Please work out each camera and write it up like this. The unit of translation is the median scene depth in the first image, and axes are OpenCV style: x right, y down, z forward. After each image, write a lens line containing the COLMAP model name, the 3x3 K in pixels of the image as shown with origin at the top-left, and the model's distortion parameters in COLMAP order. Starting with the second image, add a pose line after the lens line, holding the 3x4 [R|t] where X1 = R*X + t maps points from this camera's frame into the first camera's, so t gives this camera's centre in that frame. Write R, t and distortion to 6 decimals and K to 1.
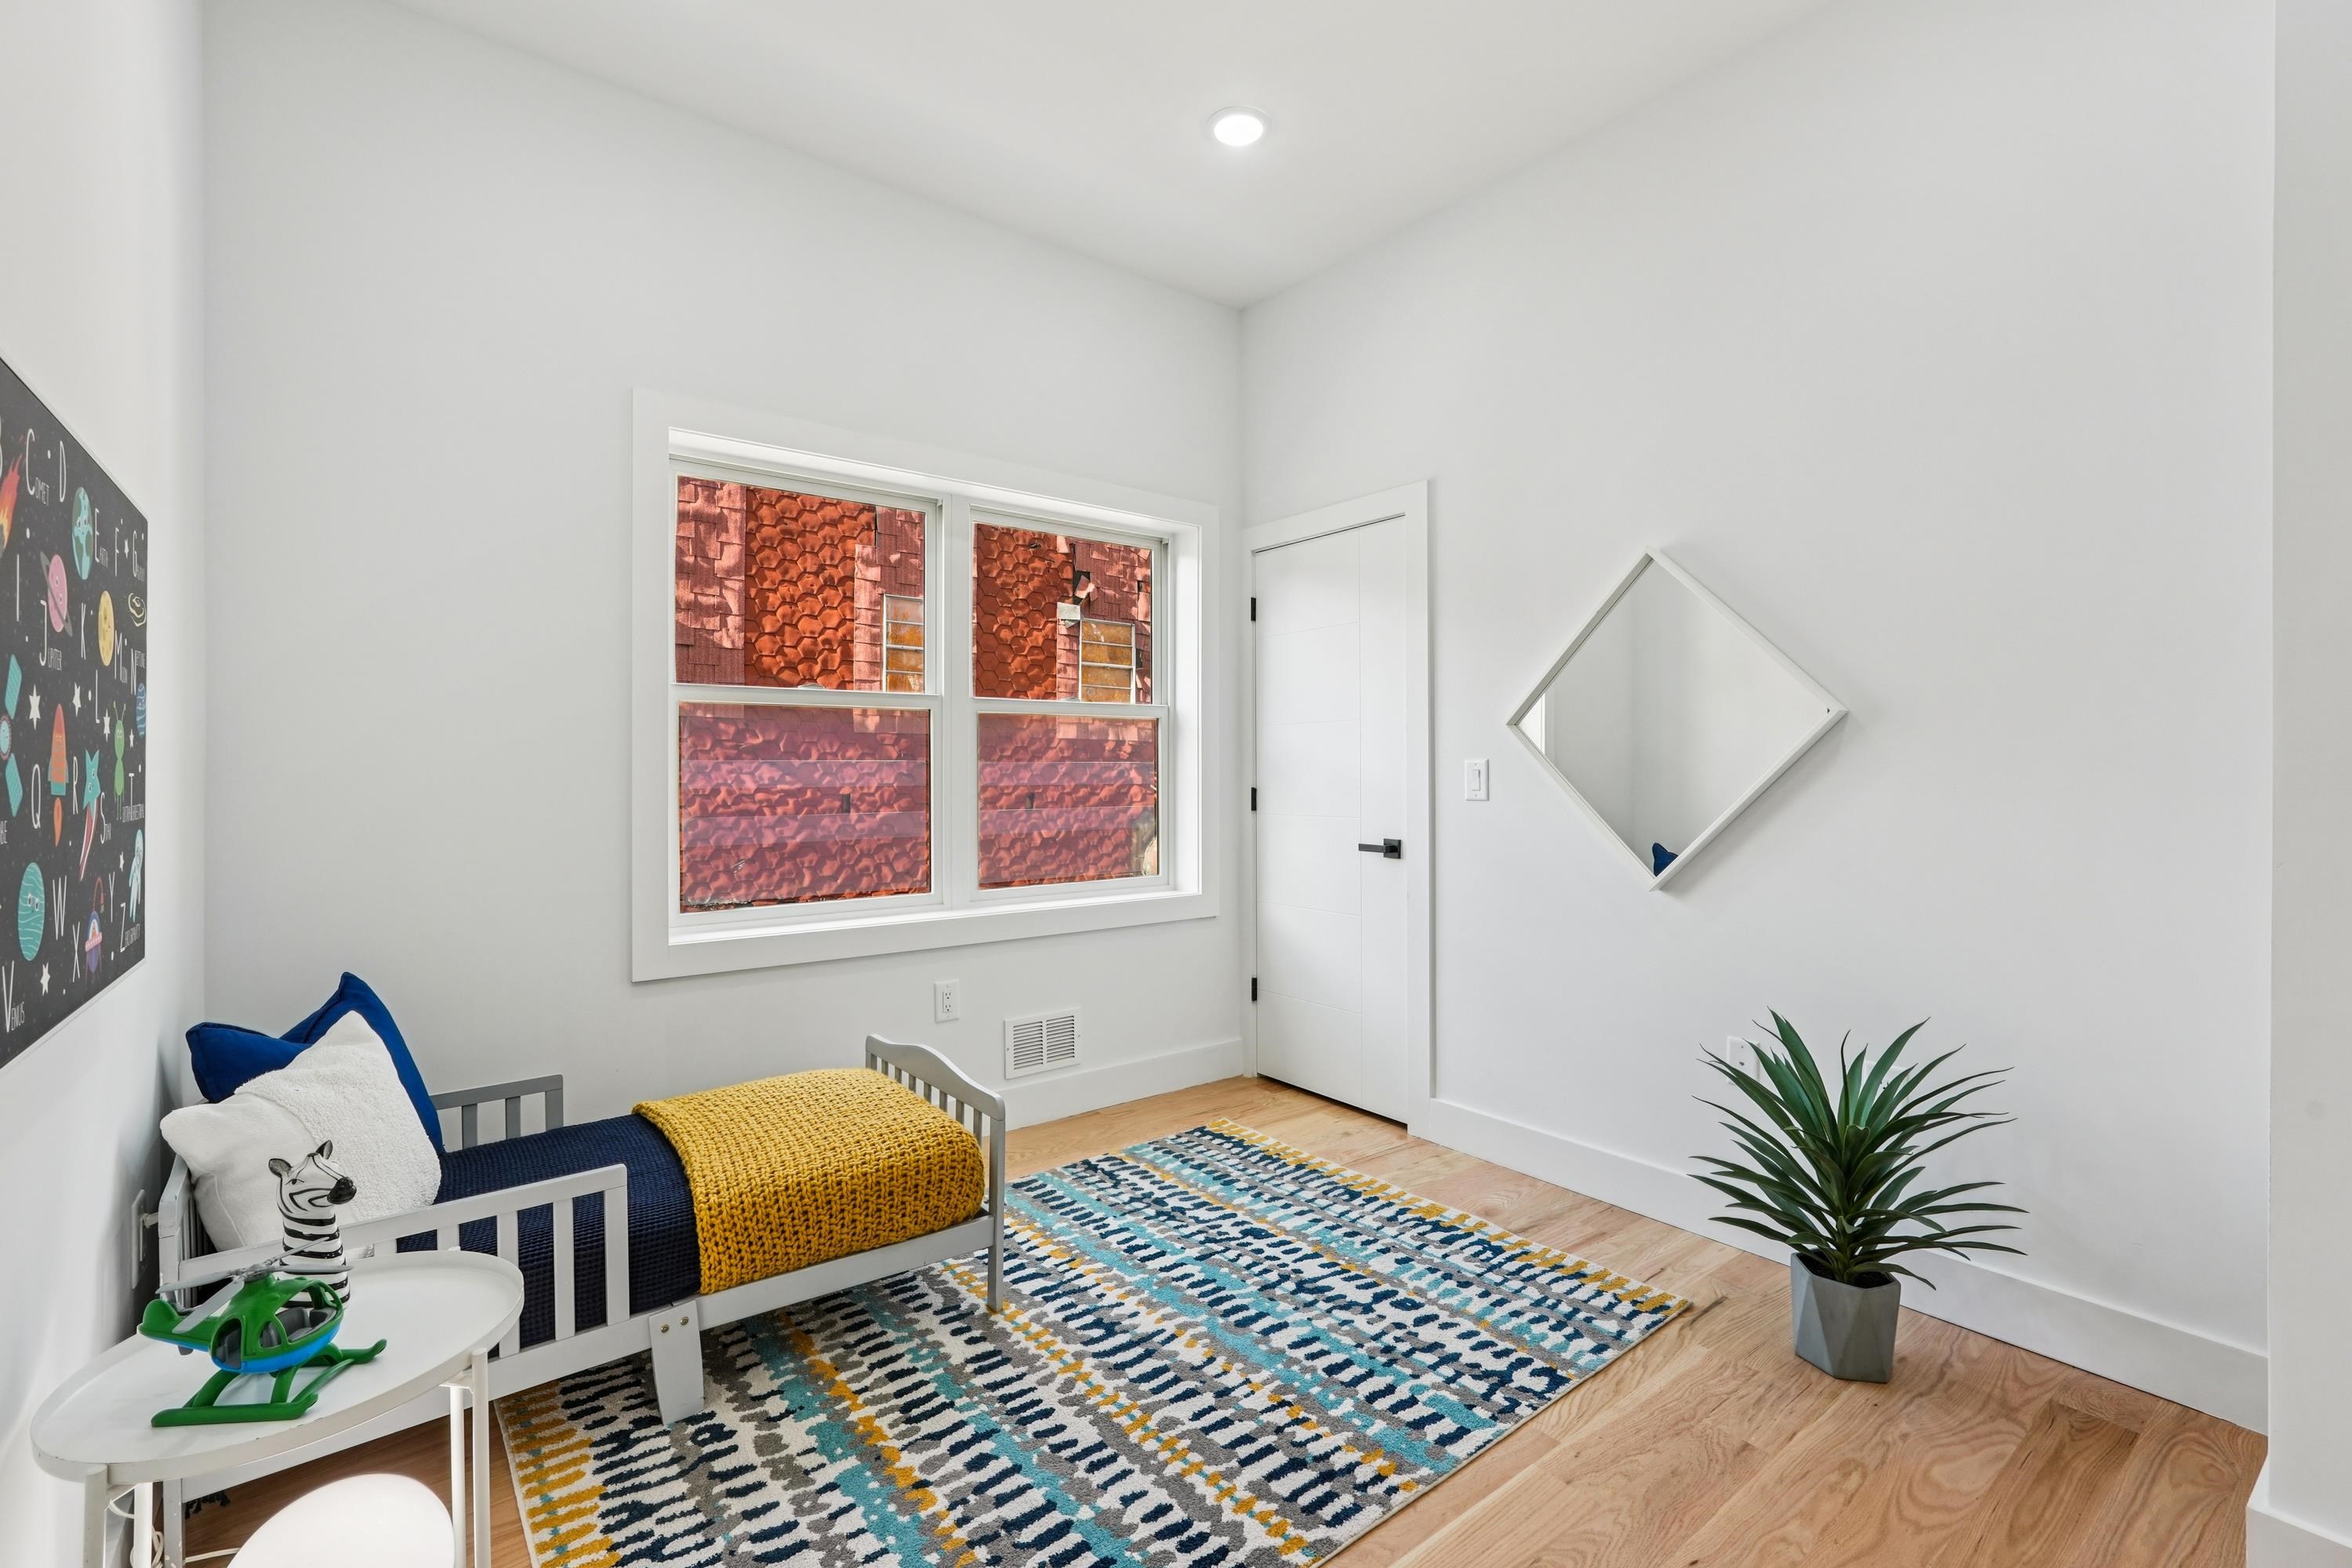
lens RADIAL K [[1038.4, 0, 1286.5], [0, 1038.4, 764.4], [0, 0, 1]] dist [-0.014714, 0.006718]
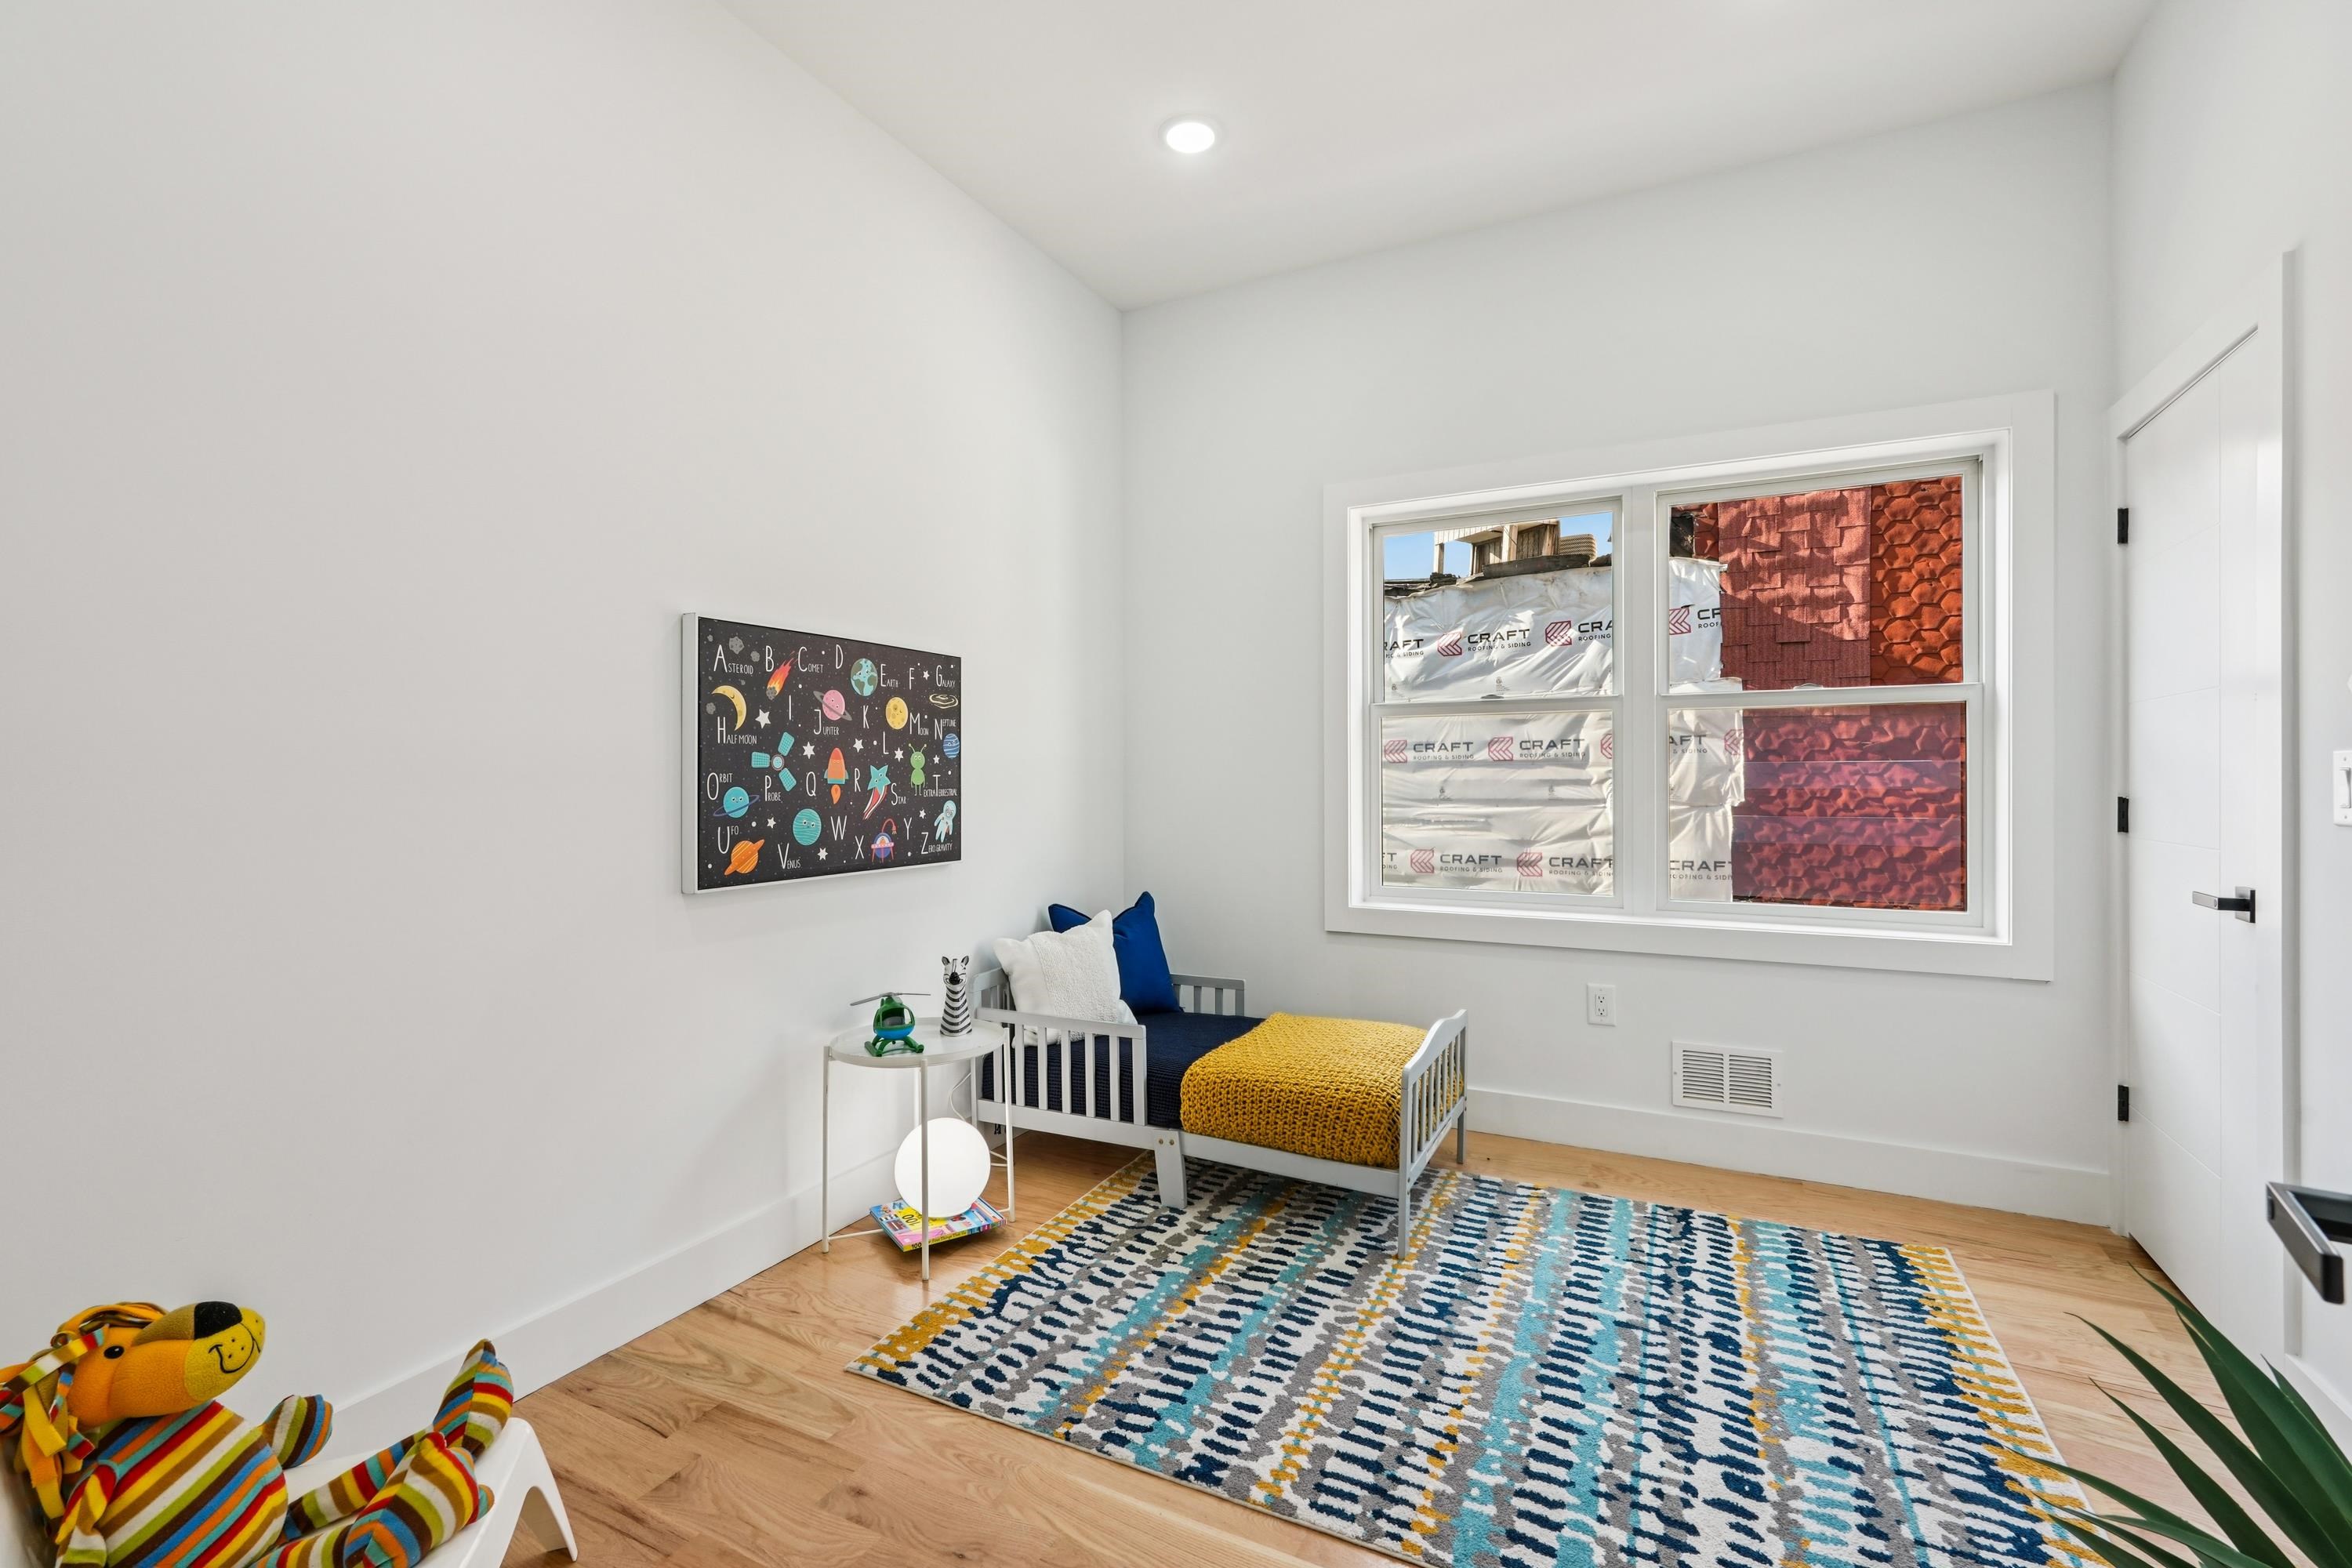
lens RADIAL K [[1038.4, 0, 1105.9], [0, 1038.4, 771.9], [0, 0, 1]] dist [-0.014714, 0.006718]
pose [[0.364801, -0.002159, -0.931083, 0.564205], [0.007945, 0.999968, 0.000795, 0.001156], [0.931052, -0.007688, 0.364807, 0.265645]]
